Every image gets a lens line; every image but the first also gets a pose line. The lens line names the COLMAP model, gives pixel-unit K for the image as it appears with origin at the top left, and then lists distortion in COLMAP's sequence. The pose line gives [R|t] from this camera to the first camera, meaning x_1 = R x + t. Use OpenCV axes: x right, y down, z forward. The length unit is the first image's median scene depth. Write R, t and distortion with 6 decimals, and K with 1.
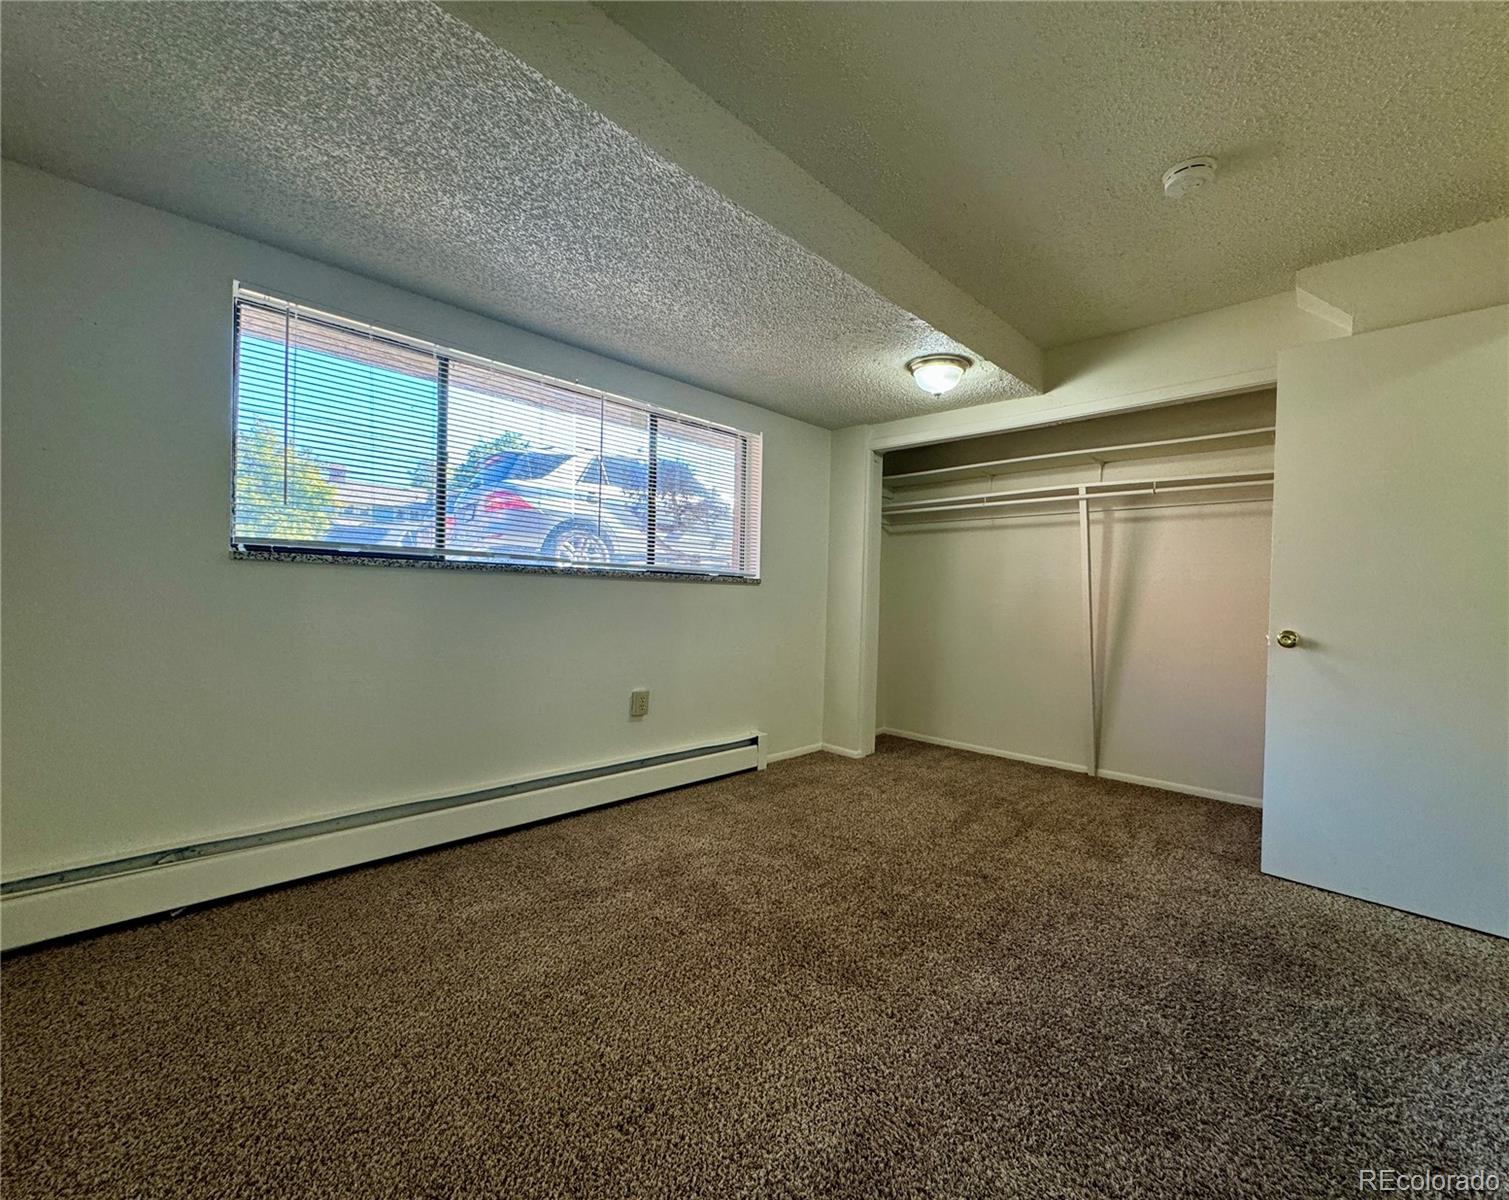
lens RADIAL K [[649.5, 0, 812.1], [0, 649.5, 601.9], [0, 0, 1]] dist [0.000292, 0.000048]
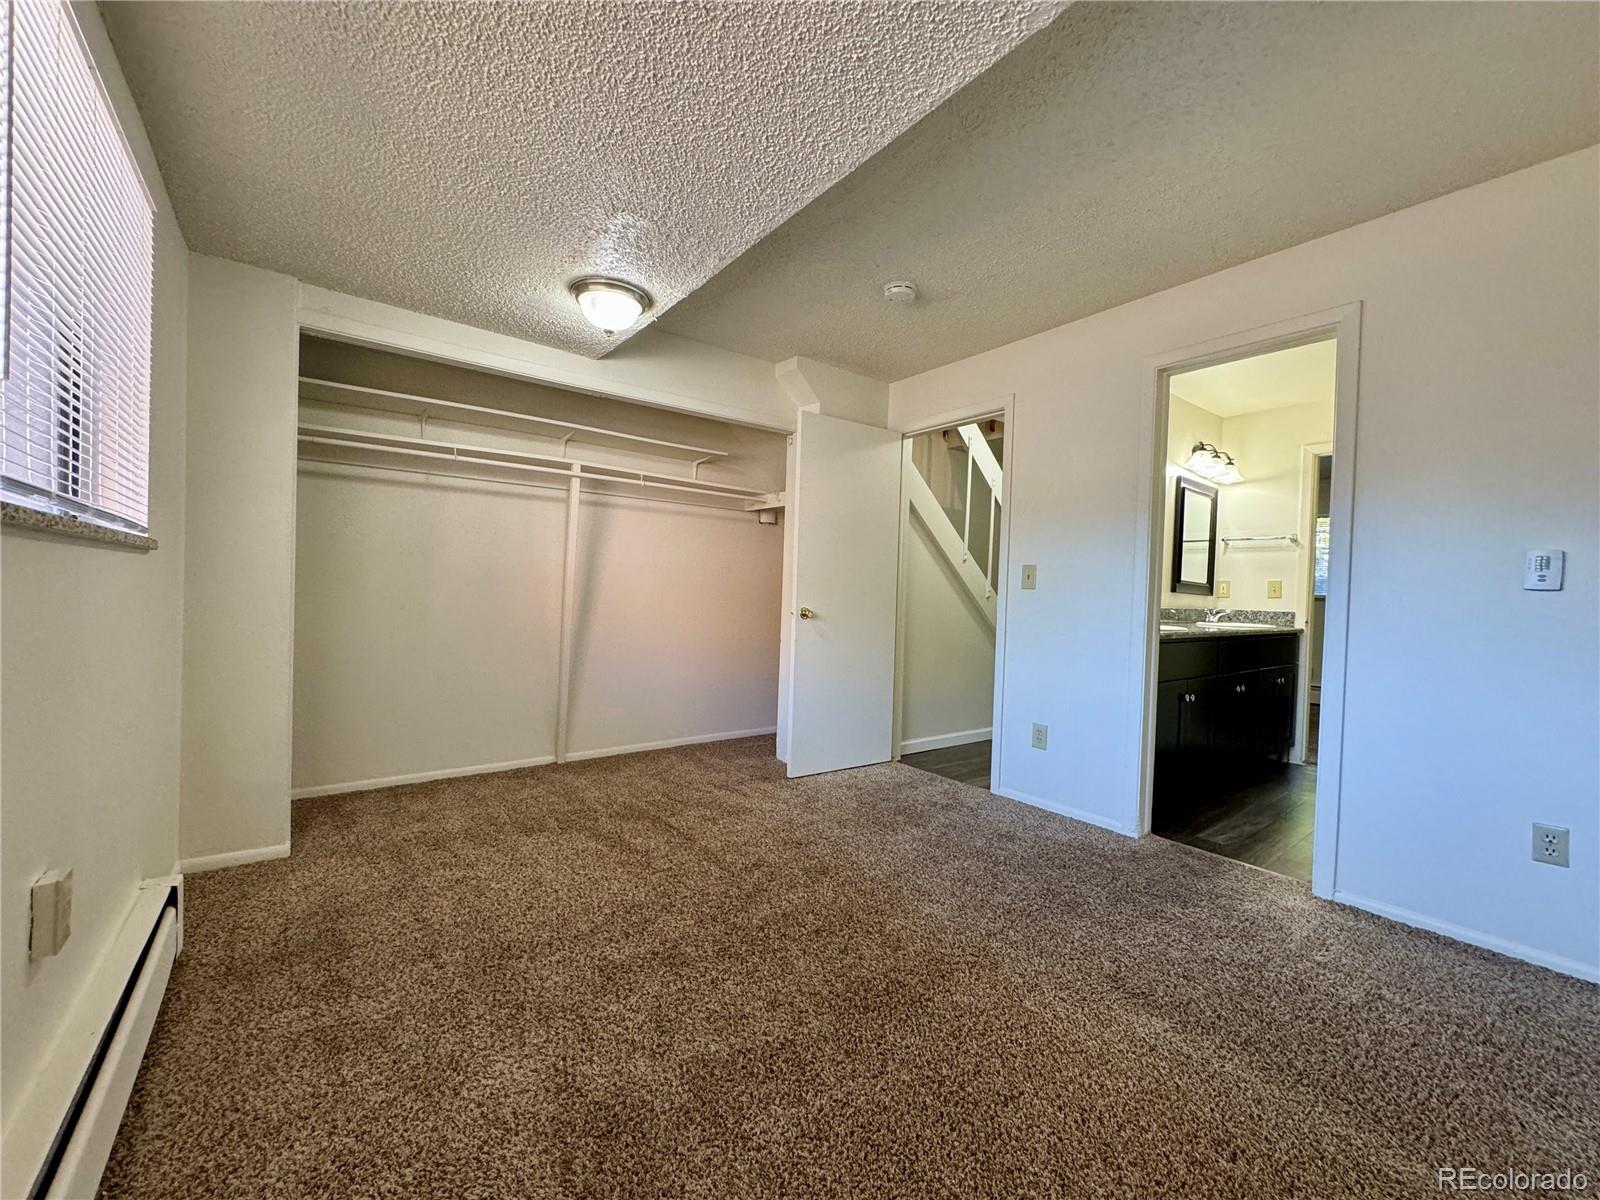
lens RADIAL K [[635.2, 0, 800.0], [0, 635.2, 600.0], [0, 0, 1]] dist [-0.001651, 0.000135]
pose [[0.173868, -0.034381, 0.984169, -0.490316], [-0.014907, 0.999184, 0.037539, -0.018777], [-0.984656, -0.021198, 0.173214, 0.557512]]
